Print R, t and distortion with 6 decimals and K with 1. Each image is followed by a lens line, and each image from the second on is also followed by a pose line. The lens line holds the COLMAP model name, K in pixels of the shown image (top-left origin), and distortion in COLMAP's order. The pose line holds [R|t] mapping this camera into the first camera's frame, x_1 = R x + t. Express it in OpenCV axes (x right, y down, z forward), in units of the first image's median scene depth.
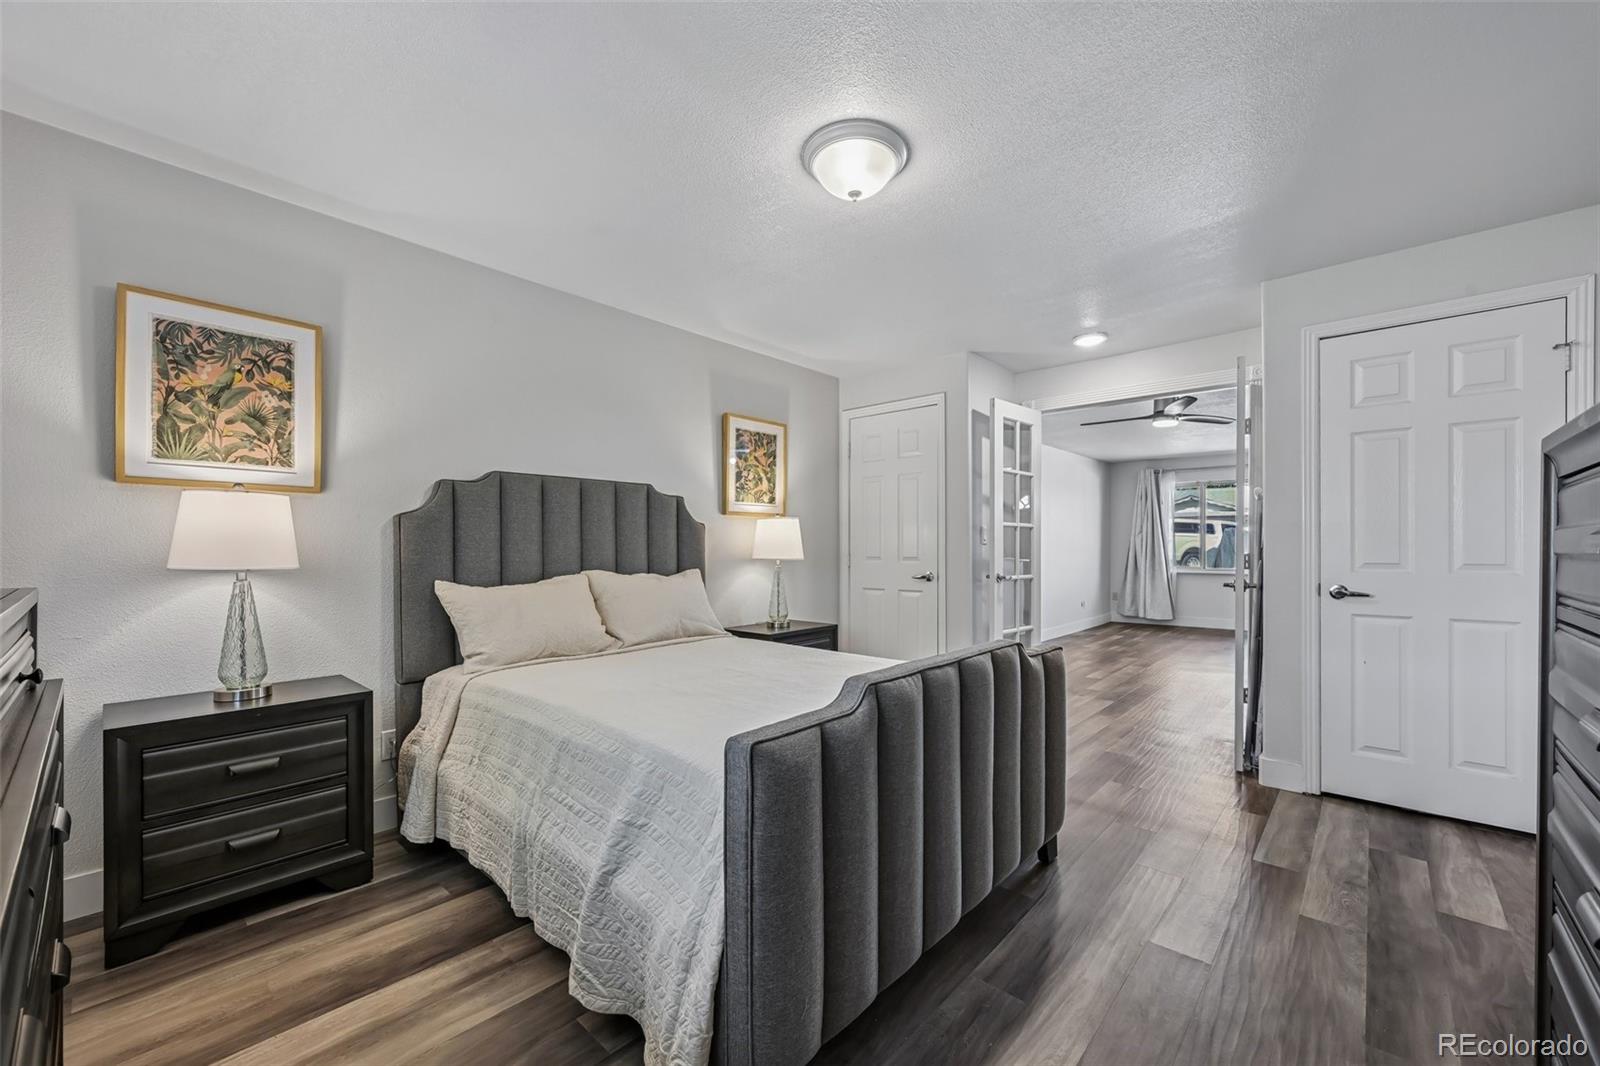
lens RADIAL K [[627.8, 0, 809.1], [0, 627.8, 548.7], [0, 0, 1]] dist [0.001983, 0.000059]
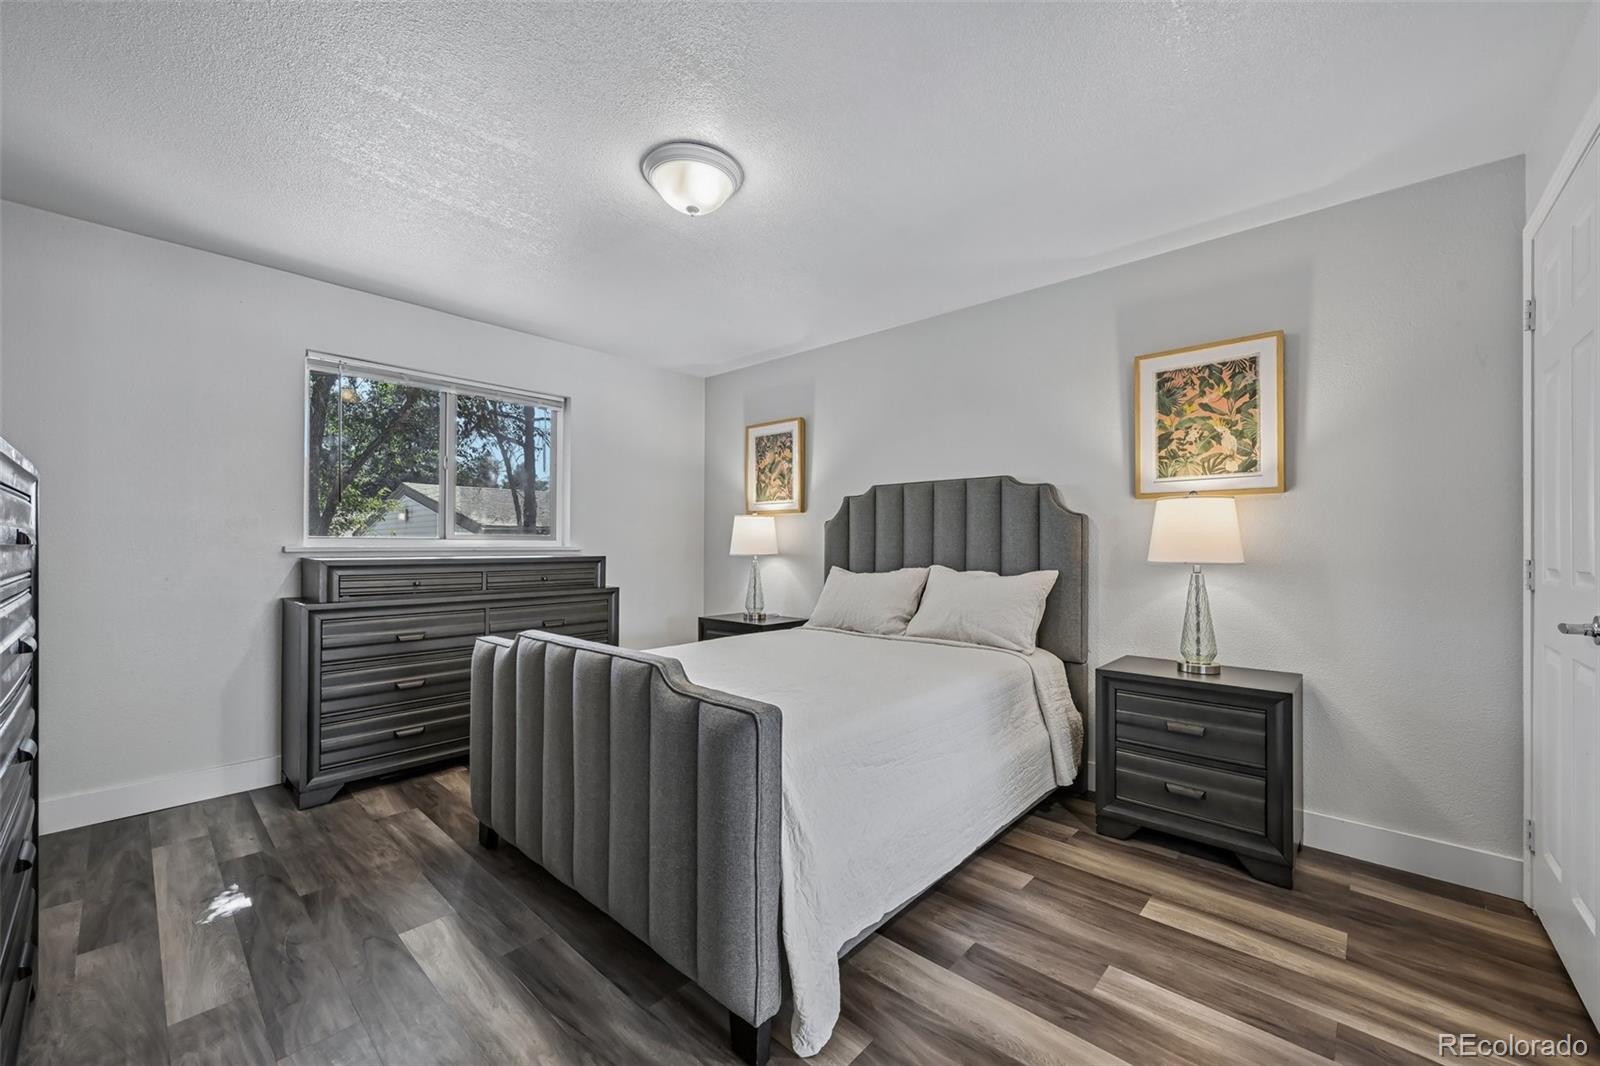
lens RADIAL K [[616.1, 0, 808.0], [0, 616.1, 545.6], [0, 0, 1]] dist [-0.008912, 0.000118]
pose [[-0.001602, 0.004273, -0.999990, 0.542785], [-0.004441, 0.999981, 0.004281, -0.001698], [0.999989, 0.004448, -0.001583, 0.590944]]
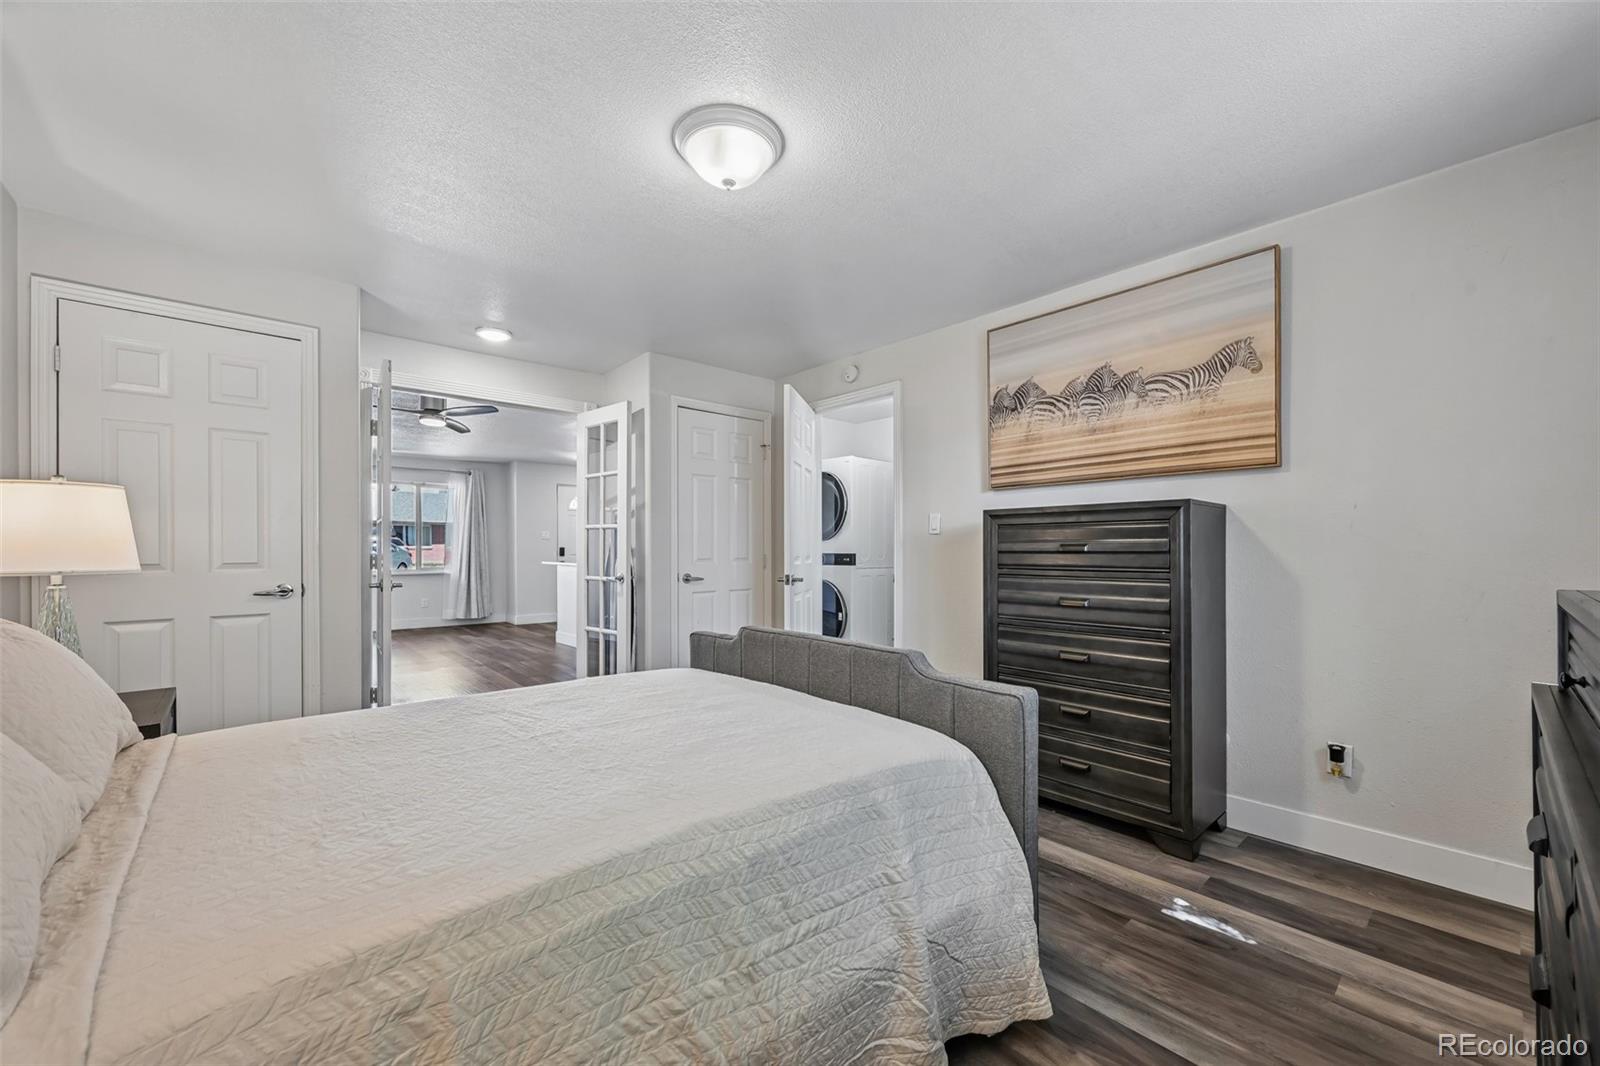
lens RADIAL K [[629.8, 0, 803.1], [0, 629.8, 552.0], [0, 0, 1]] dist [-0.001213, -0.000090]
pose [[0.113809, -0.004915, 0.993490, -0.432609], [0.000710, 0.999988, 0.004866, -0.000132], [-0.993502, 0.000151, 0.113811, 0.382615]]
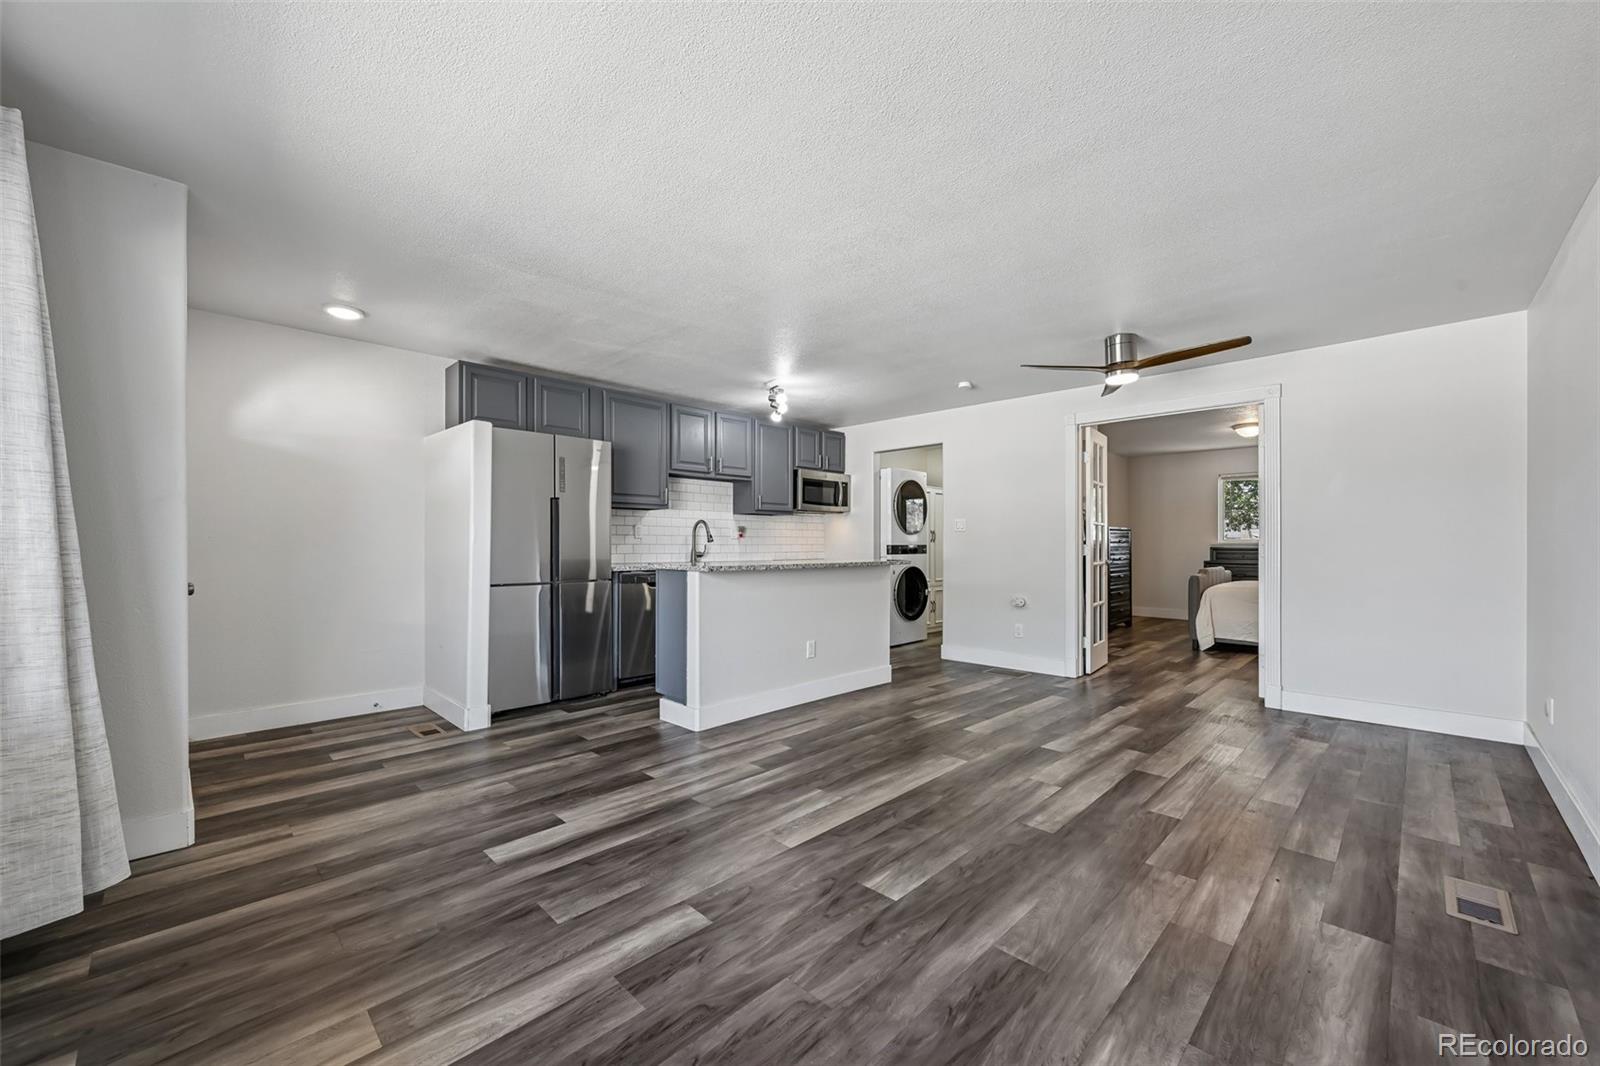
lens RADIAL K [[625.0, 0, 802.9], [0, 625.0, 543.0], [0, 0, 1]] dist [-0.001258, 0.000326]
pose [[-0.998656, 0.002133, 0.051788, 1.131471], [0.002148, 0.999998, 0.000231, 0.002712], [-0.051788, 0.000342, -0.998658, 2.203144]]
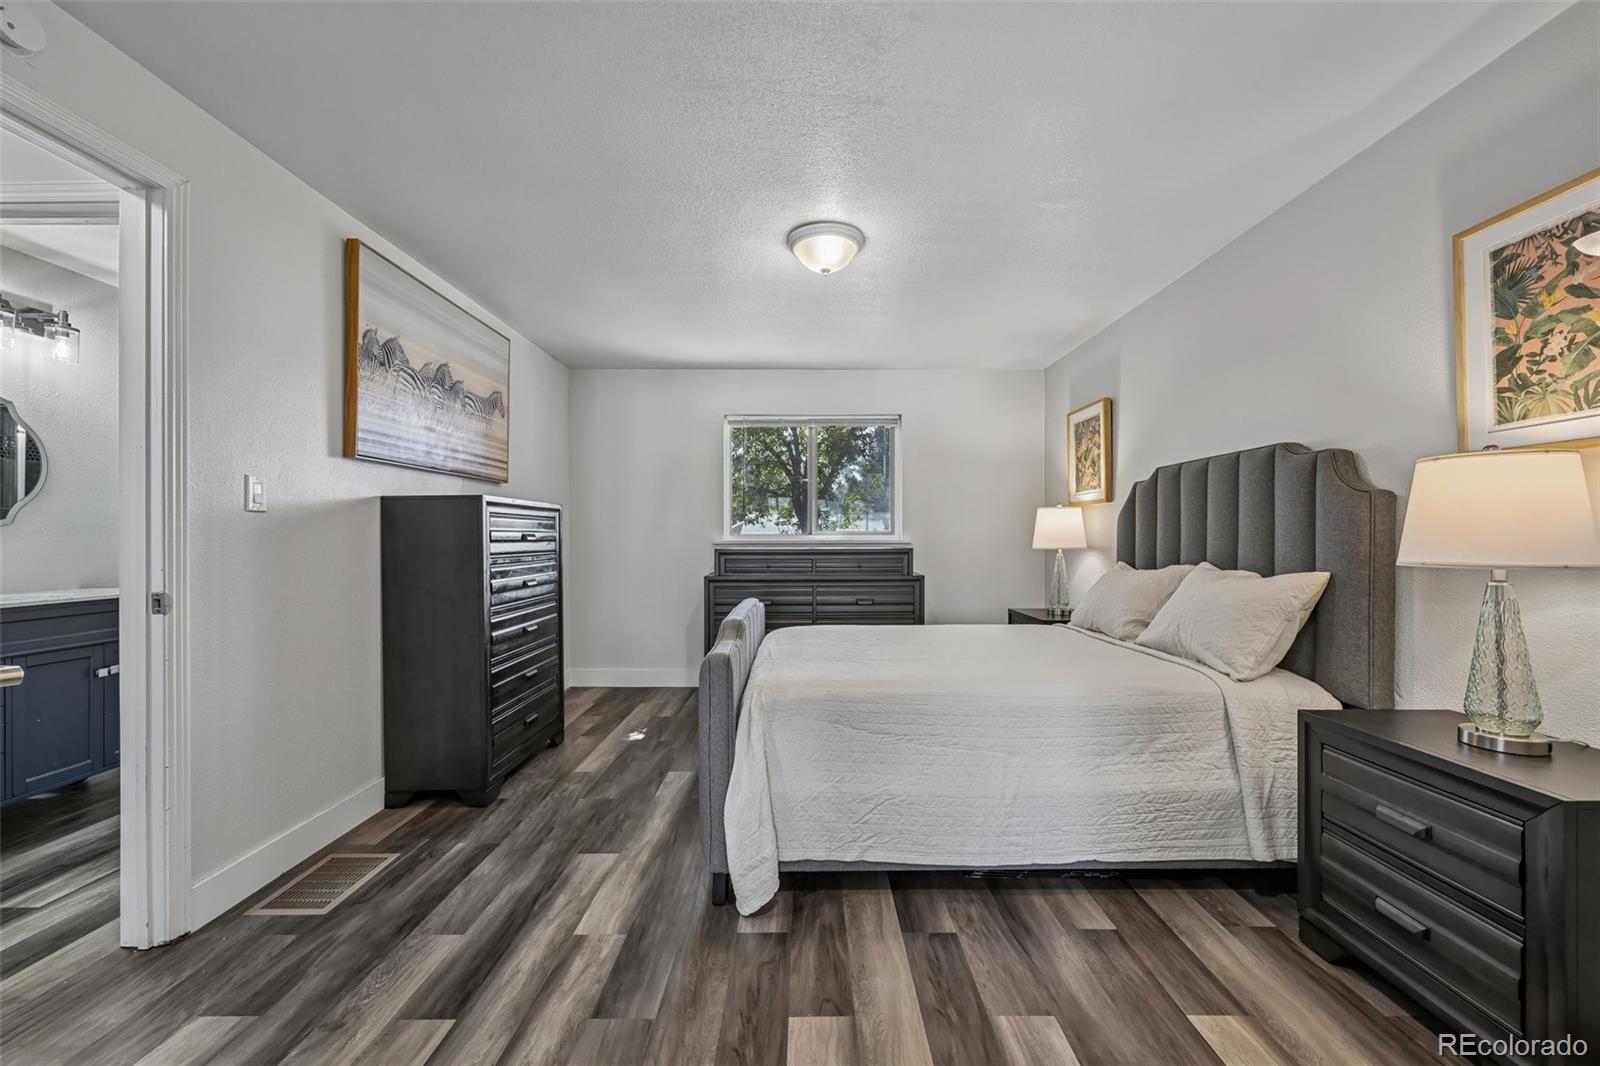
lens RADIAL K [[627.3, 0, 811.2], [0, 627.3, 540.8], [0, 0, 1]] dist [-0.000627, -0.000128]
pose [[-0.738123, 0.005016, -0.674648, 0.486940], [0.001295, 0.999981, 0.006017, -0.000575], [0.674665, 0.003568, -0.738115, 0.962965]]
